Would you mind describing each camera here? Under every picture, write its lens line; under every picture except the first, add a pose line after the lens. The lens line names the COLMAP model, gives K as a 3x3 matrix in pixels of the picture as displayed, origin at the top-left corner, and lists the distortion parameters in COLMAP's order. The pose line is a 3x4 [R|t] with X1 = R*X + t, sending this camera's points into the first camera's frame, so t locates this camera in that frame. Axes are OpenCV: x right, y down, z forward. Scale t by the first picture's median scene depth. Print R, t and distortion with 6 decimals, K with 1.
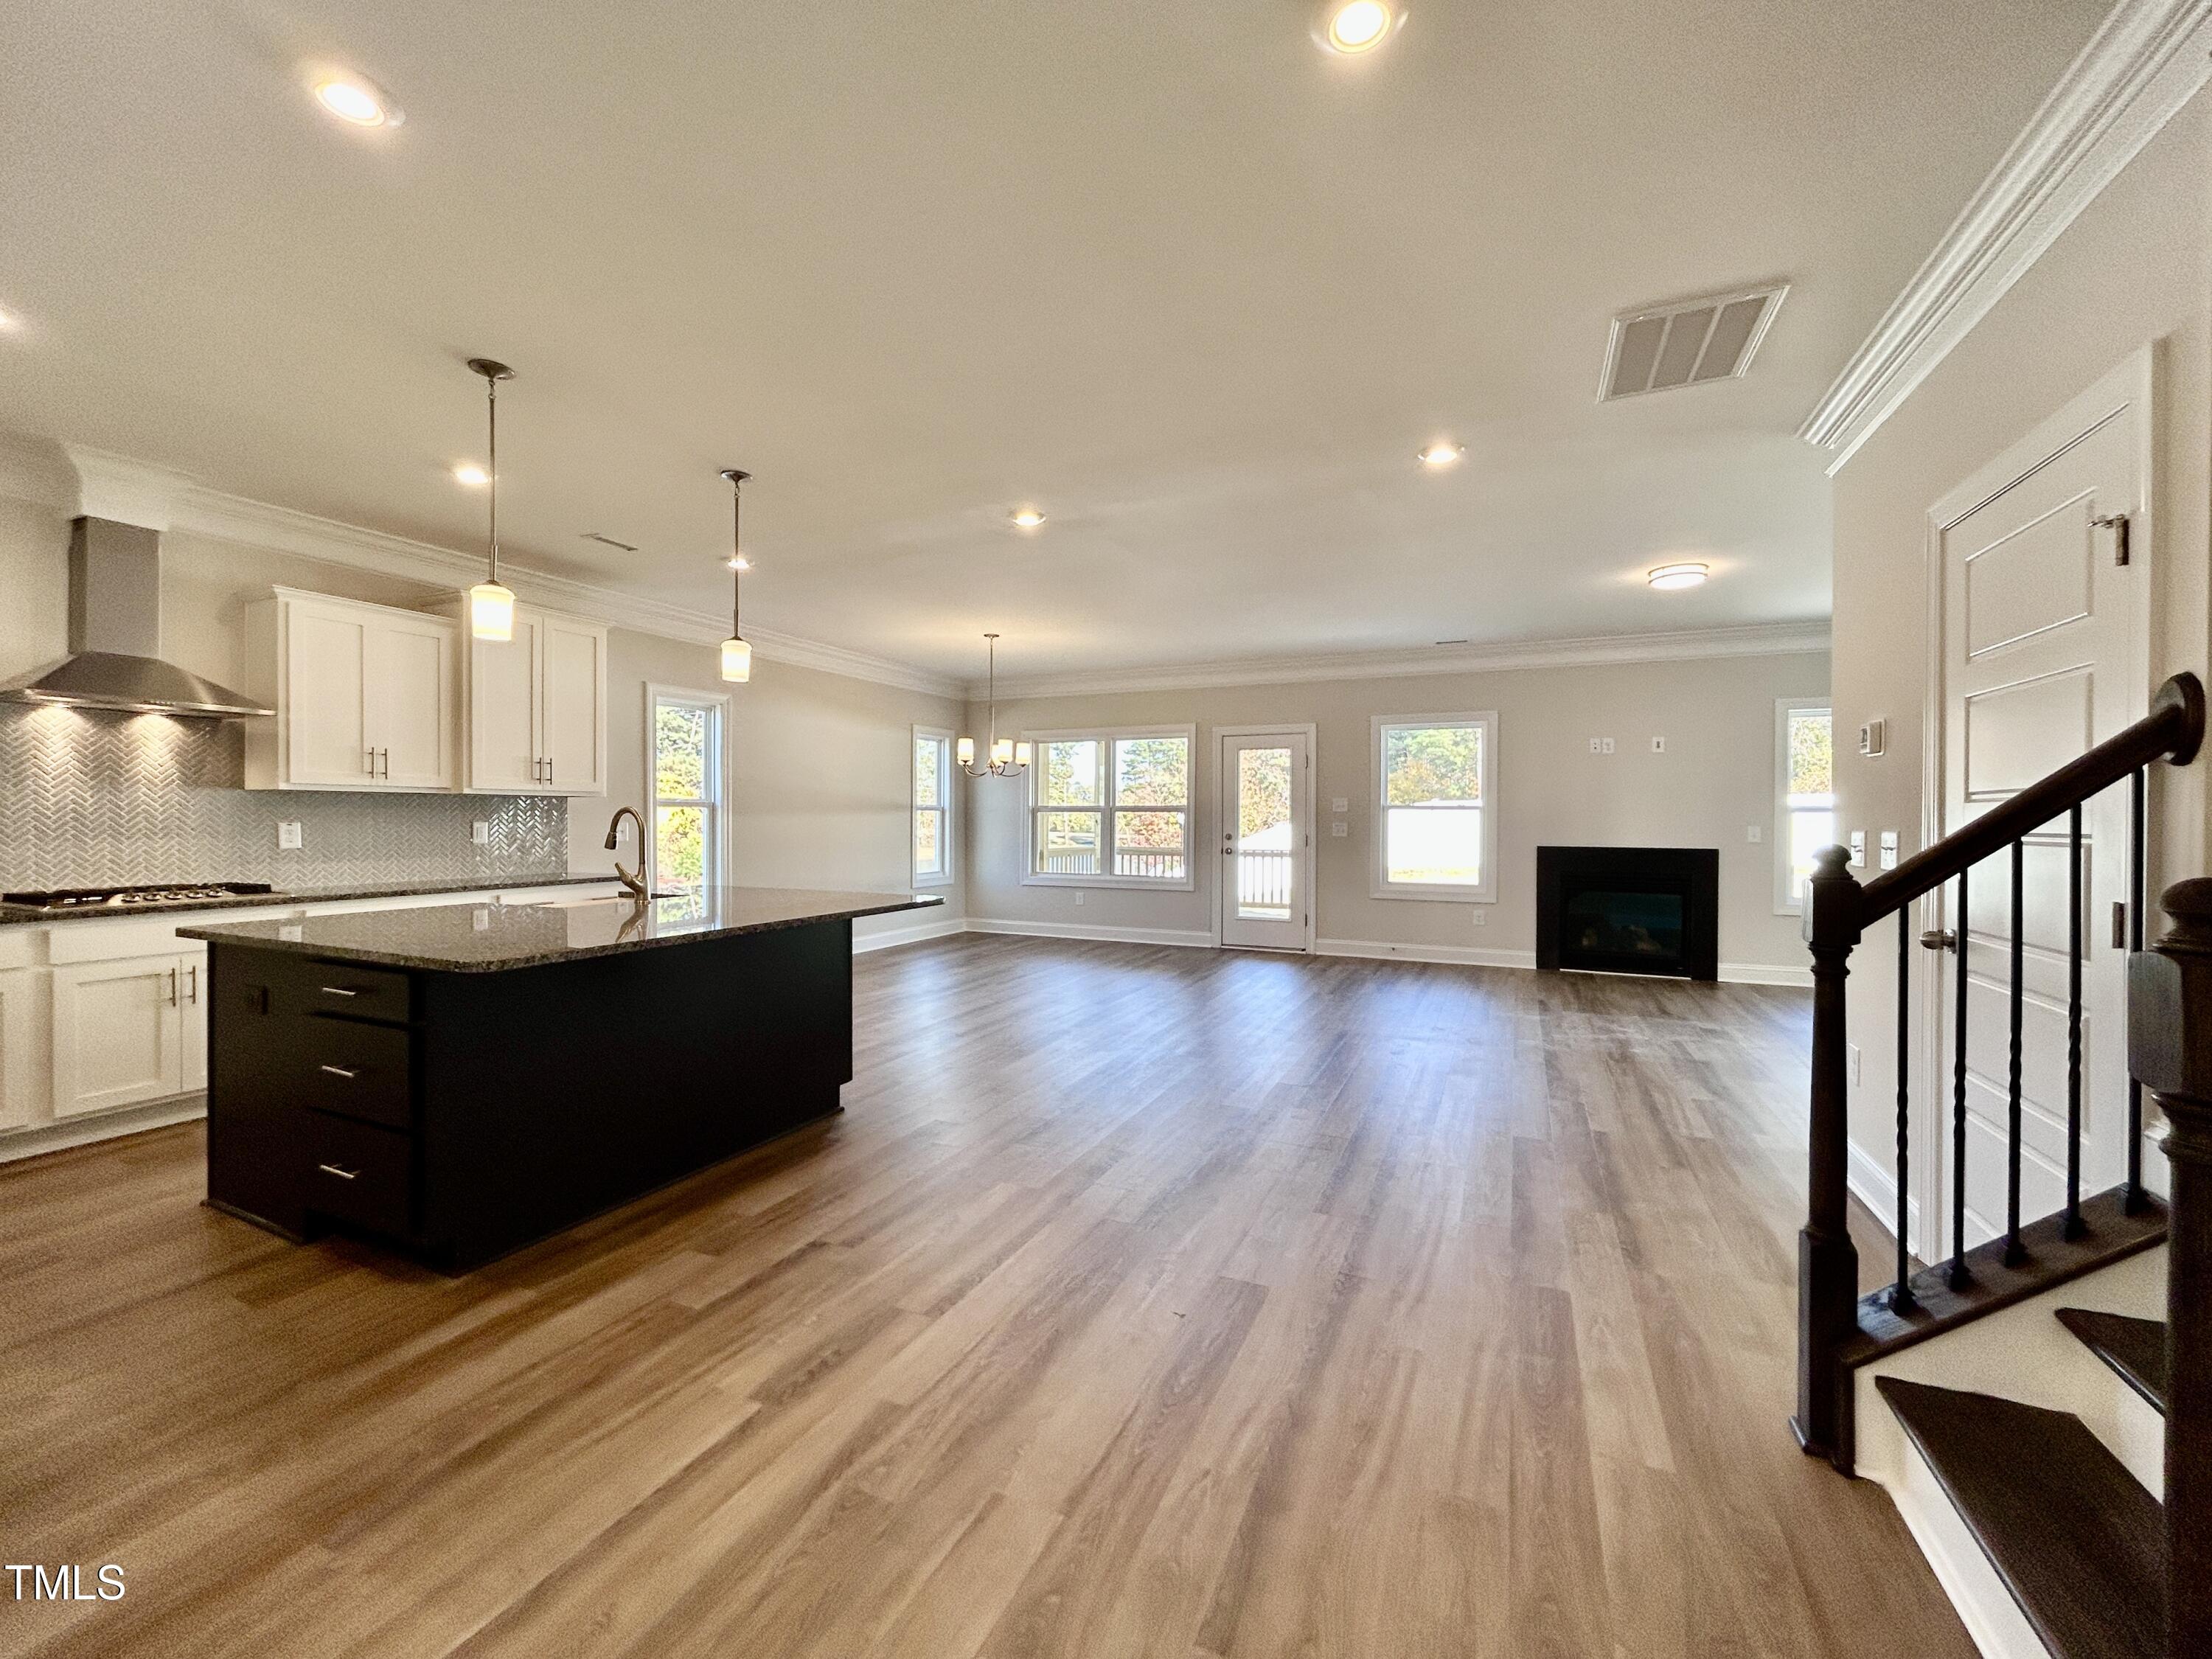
lens RADIAL K [[888.0, 0, 1106.8], [0, 888.0, 820.0], [0, 0, 1]] dist [-0.005426, -0.000230]
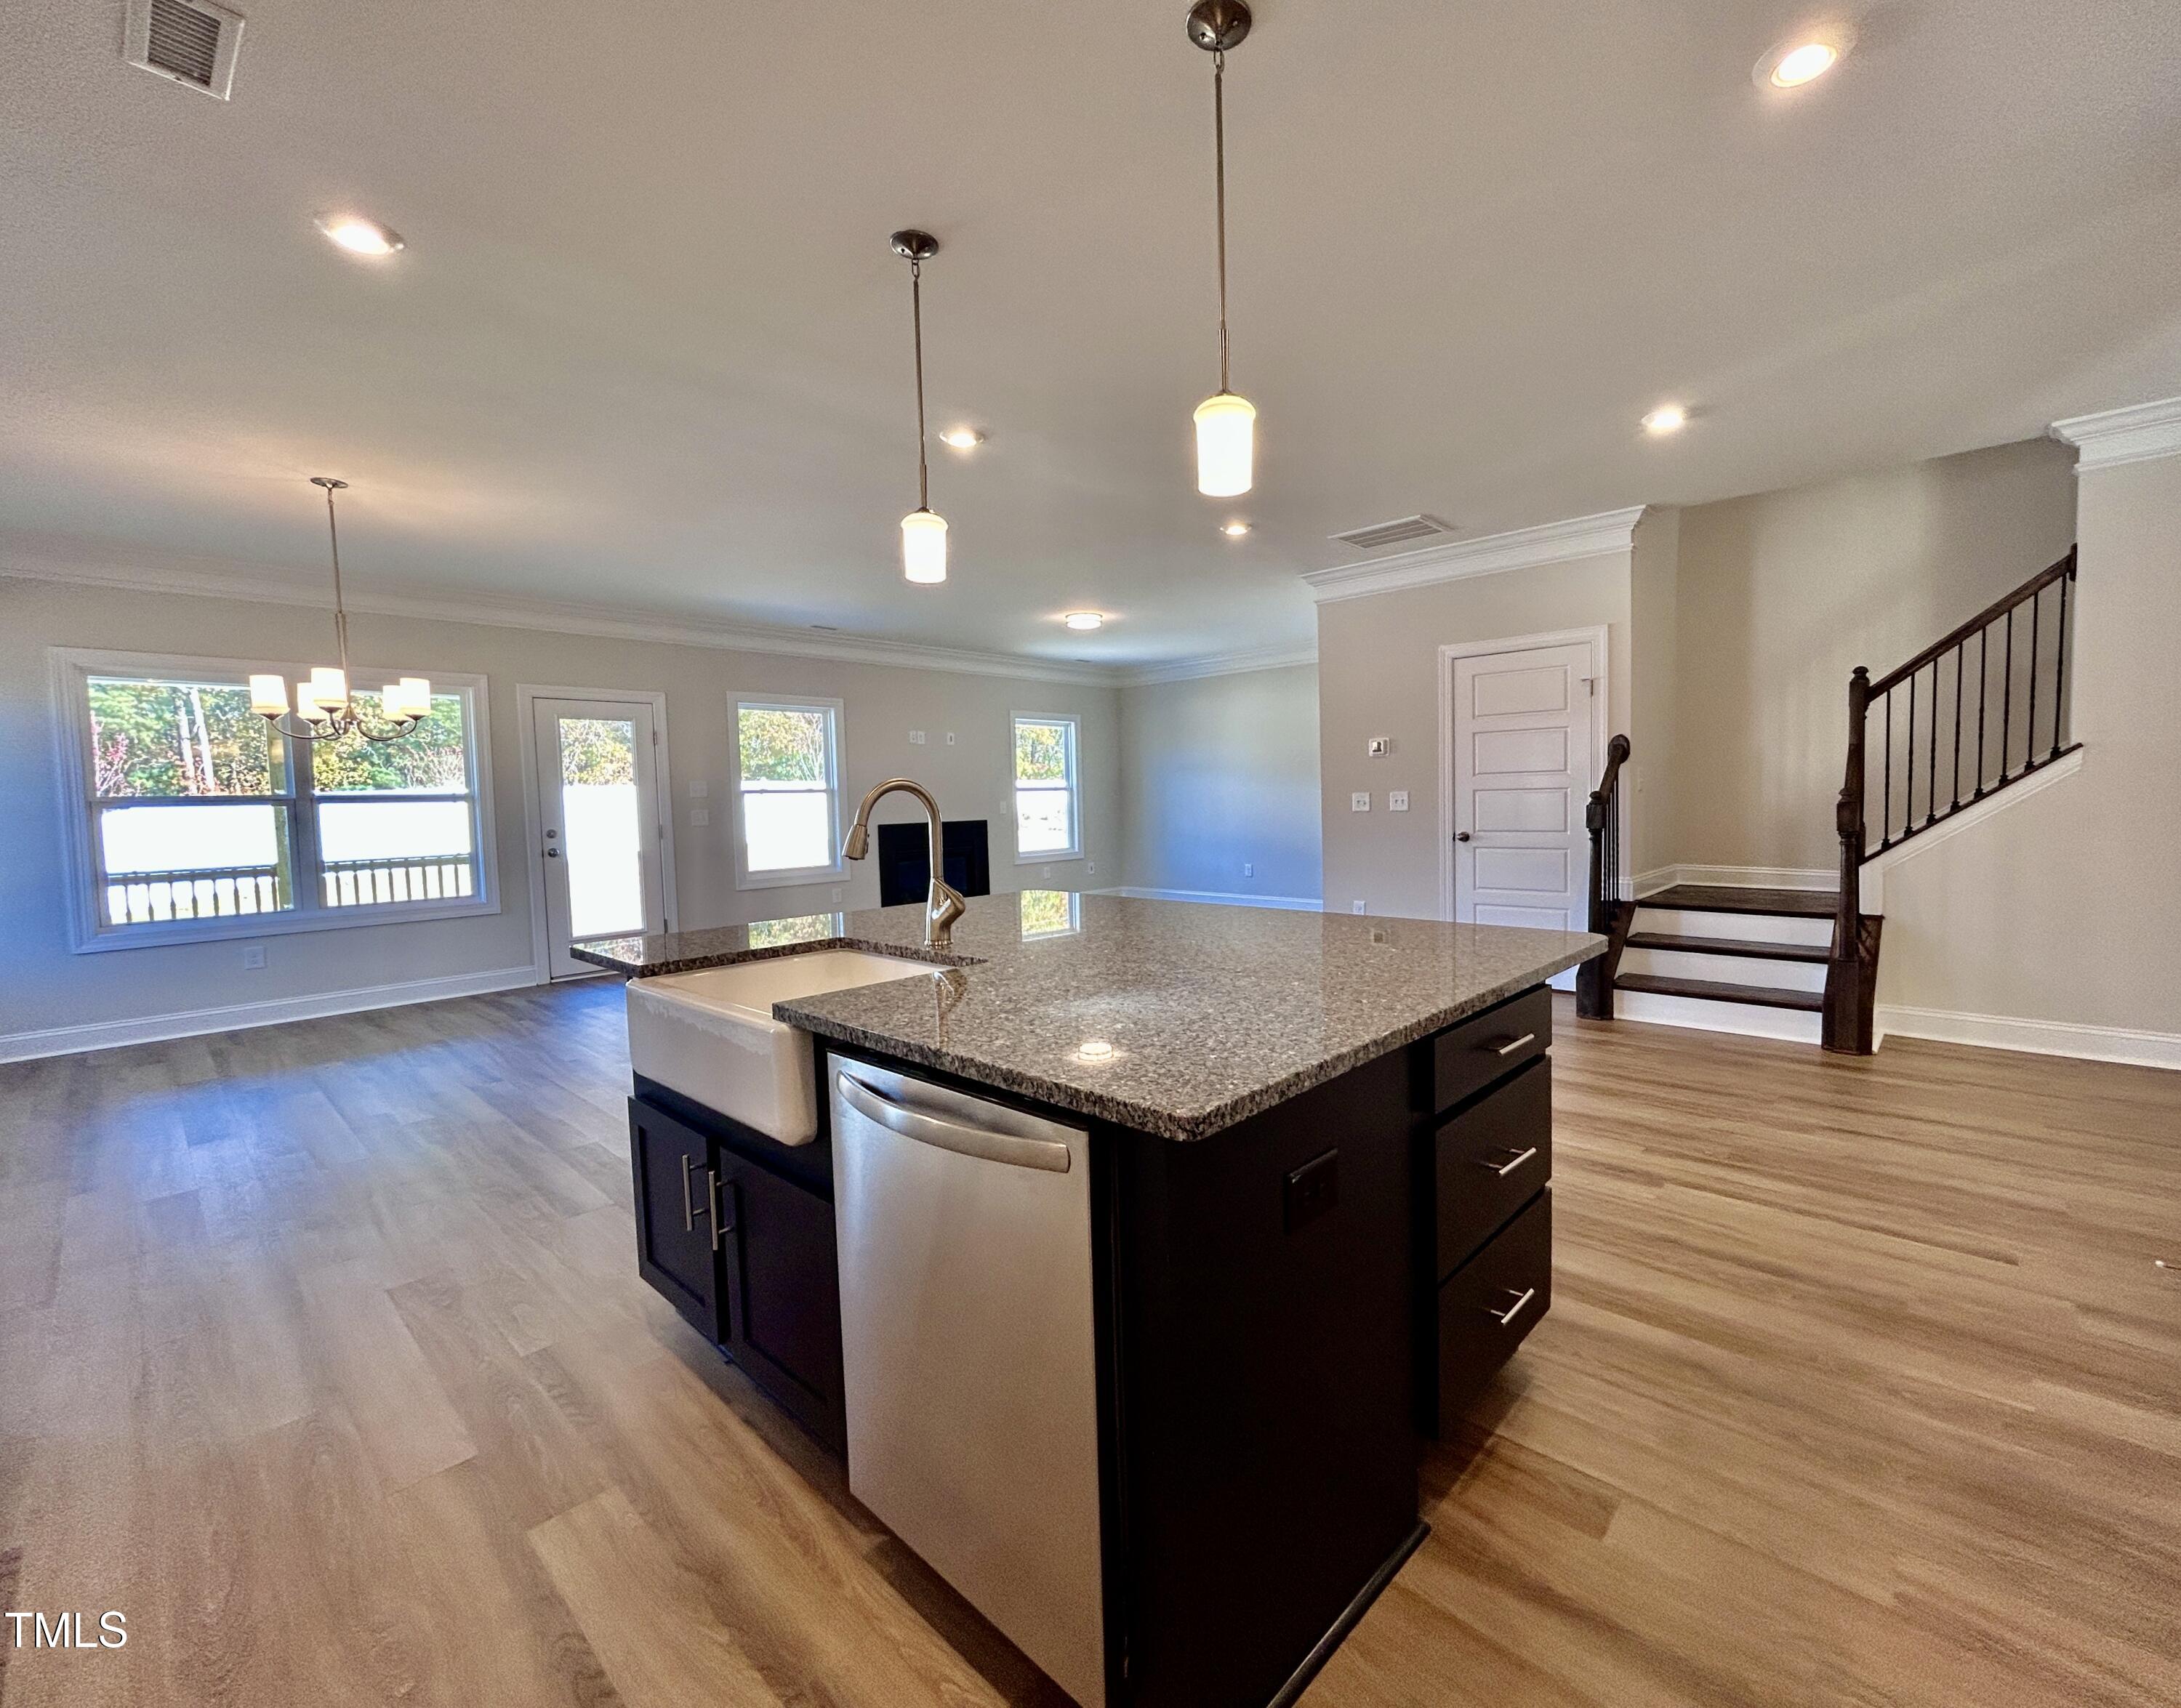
lens RADIAL K [[929.8, 0, 1120.9], [0, 929.8, 856.1], [0, 0, 1]] dist [0.001850, -0.000185]
pose [[0.315439, -0.073496, 0.946096, -0.866317], [0.028276, 0.997282, 0.068044, -0.003088], [-0.948525, 0.005288, 0.316660, 0.565704]]
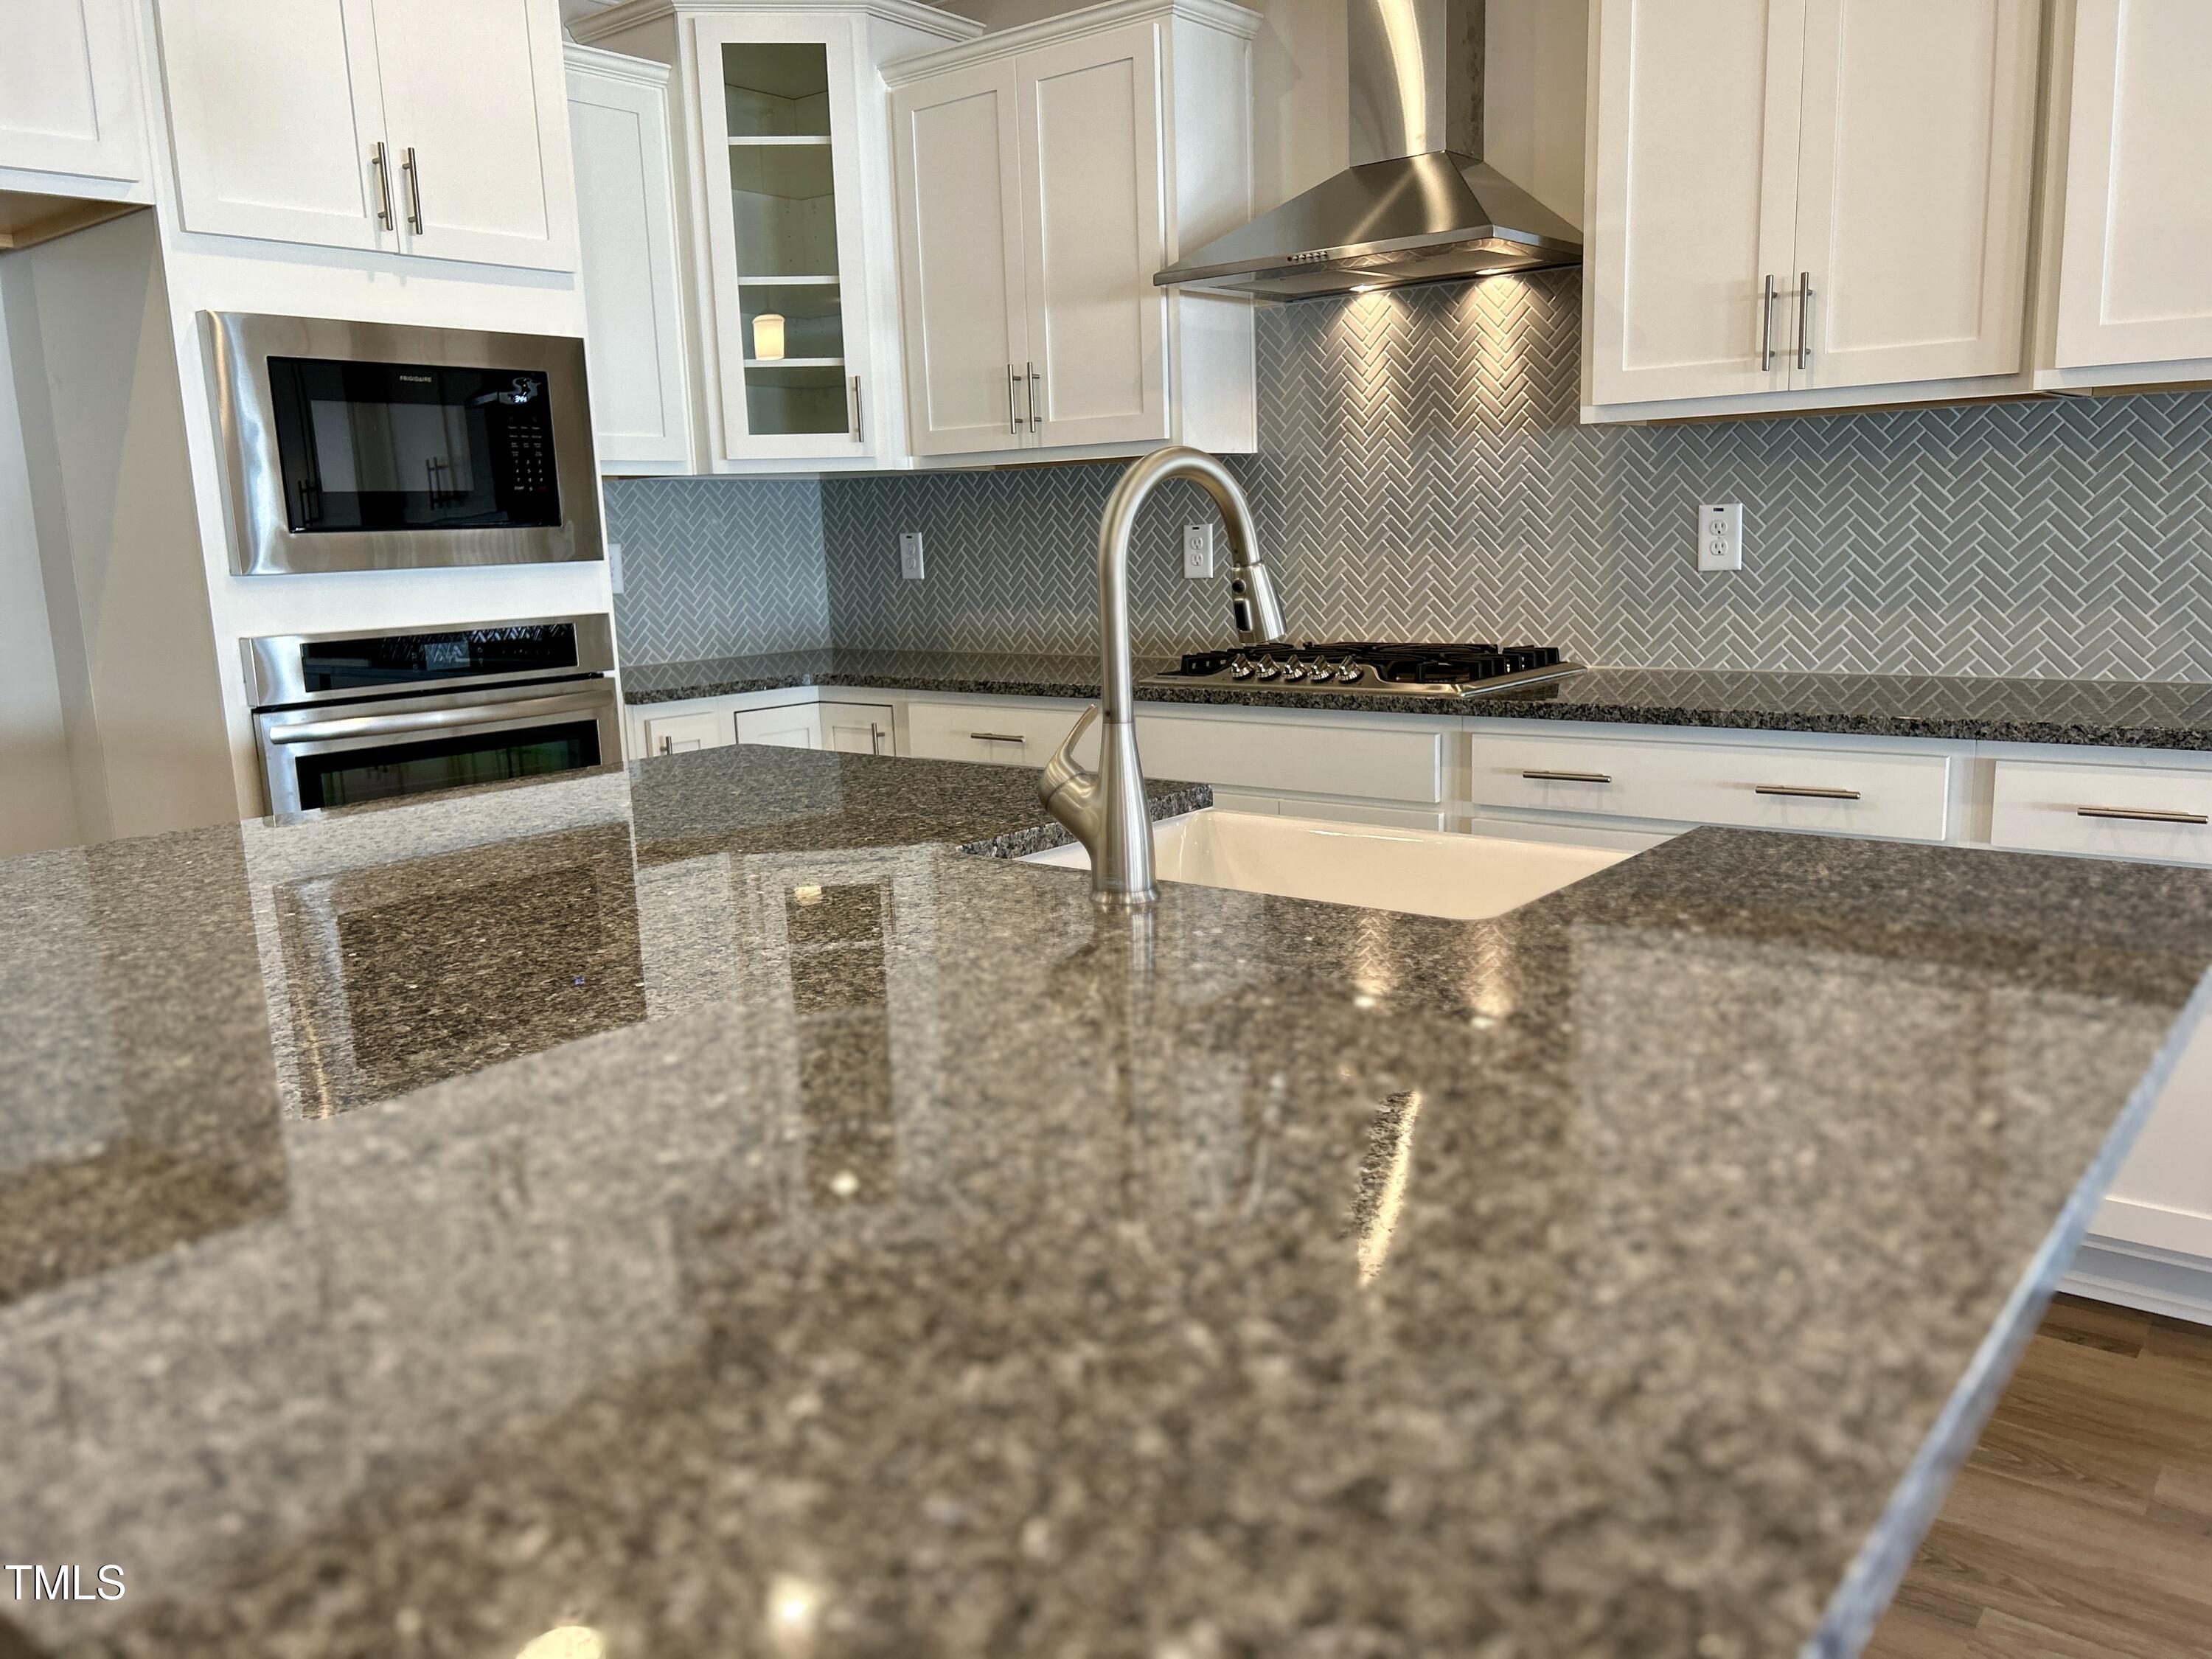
lens RADIAL K [[1675.3, 0, 1108.2], [0, 1675.3, 841.7], [0, 0, 1]] dist [0.027038, -0.020376]
pose [[-0.240239, 0.185546, -0.952816, -0.112424], [0.031268, 0.982532, 0.183449, 0.004508], [0.970210, 0.014279, -0.241845, 0.894248]]
